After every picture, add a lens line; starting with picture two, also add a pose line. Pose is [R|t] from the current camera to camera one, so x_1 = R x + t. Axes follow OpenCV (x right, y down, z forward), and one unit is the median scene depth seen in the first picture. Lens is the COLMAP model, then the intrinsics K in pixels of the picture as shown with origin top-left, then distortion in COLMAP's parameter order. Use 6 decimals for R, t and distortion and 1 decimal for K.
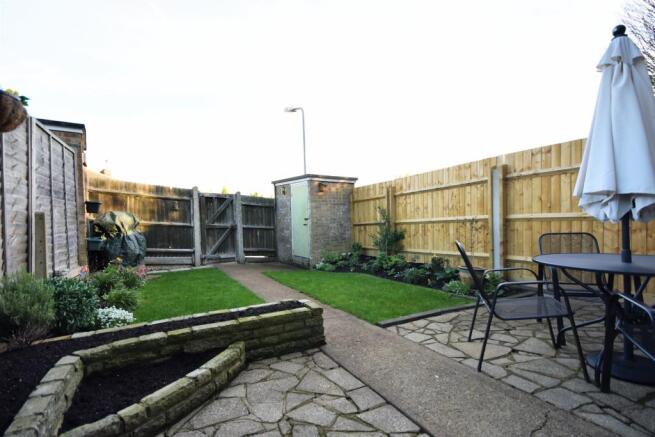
lens RADIAL K [[324.8, 0, 327.5], [0, 324.8, 218.5], [0, 0, 1]] dist [0.000588, 0.000070]
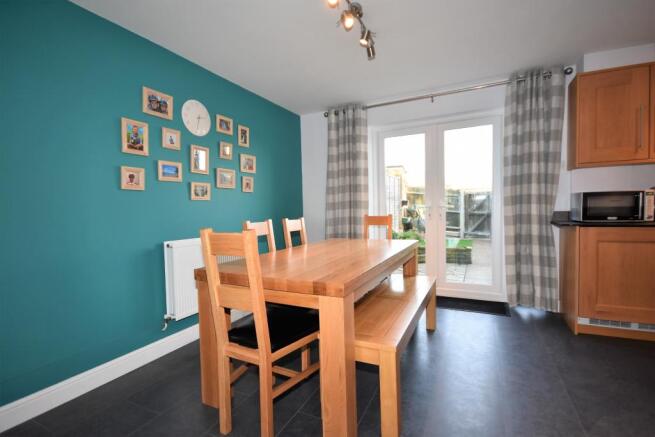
lens RADIAL K [[308.6, 0, 327.5], [0, 308.6, 218.5], [0, 0, 1]] dist [-0.000123, 0.000129]
pose [[0.612665, 0.043058, -0.789169, 0.380840], [-0.004330, 0.998683, 0.051128, -0.023261], [0.790331, -0.027907, 0.612044, -0.433204]]
